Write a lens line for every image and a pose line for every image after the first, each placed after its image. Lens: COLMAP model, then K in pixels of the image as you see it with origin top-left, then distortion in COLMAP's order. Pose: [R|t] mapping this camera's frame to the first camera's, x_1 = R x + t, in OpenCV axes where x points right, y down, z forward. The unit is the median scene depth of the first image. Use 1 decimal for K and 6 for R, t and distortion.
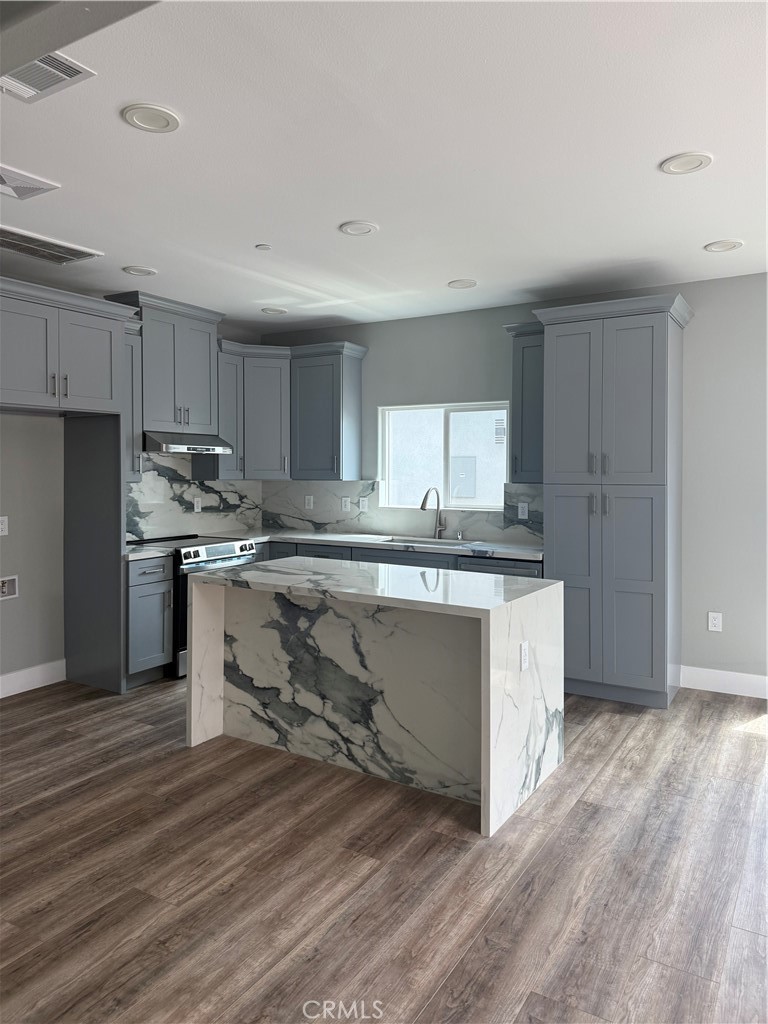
lens RADIAL K [[718.3, 0, 385.7], [0, 718.3, 470.3], [0, 0, 1]] dist [-0.005641, -0.000966]
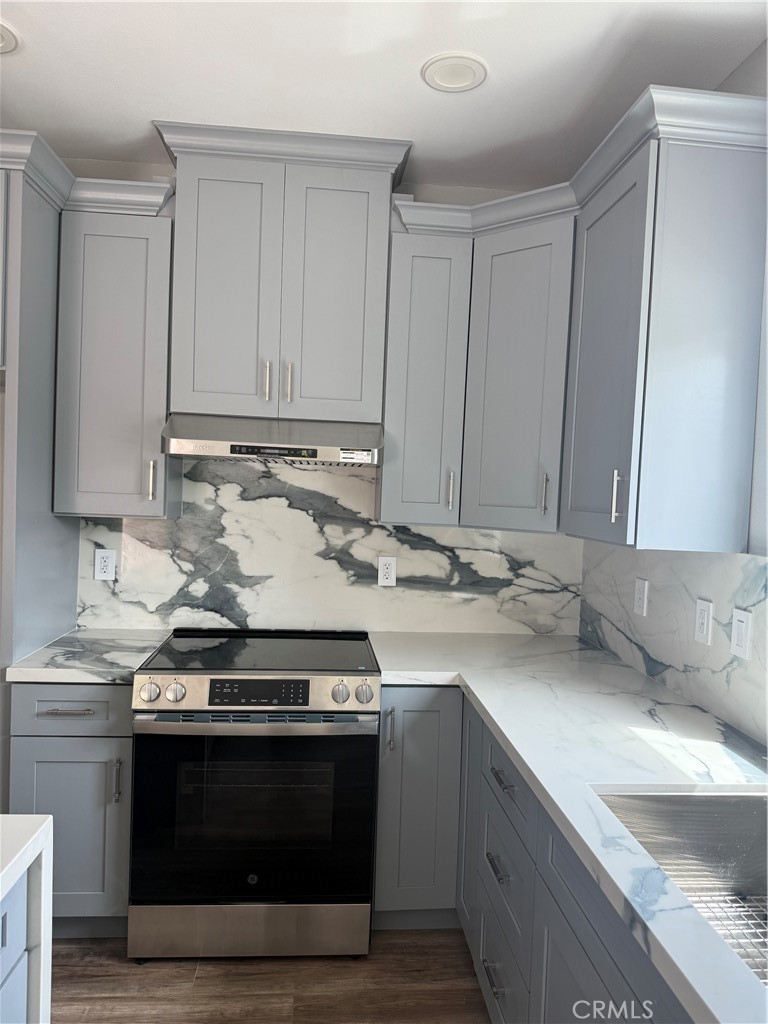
lens RADIAL K [[715.3, 0, 381.6], [0, 715.3, 507.6], [0, 0, 1]] dist [0.106814, -0.184812]
pose [[0.596001, 0.044773, -0.801734, 0.146741], [-0.040895, 0.998841, 0.025379, -0.008818], [0.801941, 0.017661, 0.597142, 0.828704]]
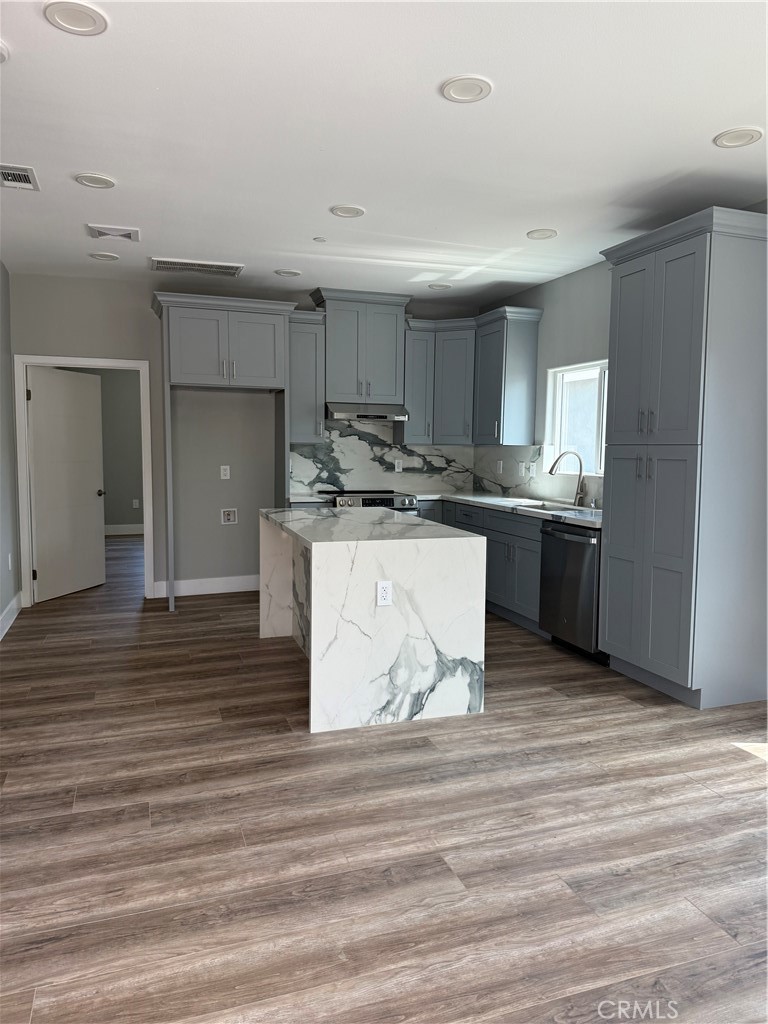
lens RADIAL K [[706.1, 0, 382.9], [0, 706.1, 498.1], [0, 0, 1]] dist [0.092926, -0.179947]
pose [[0.777040, 0.053196, -0.627200, 0.521668], [-0.011620, 0.997465, 0.070204, 0.023895], [0.629344, -0.047263, 0.775688, 0.102525]]
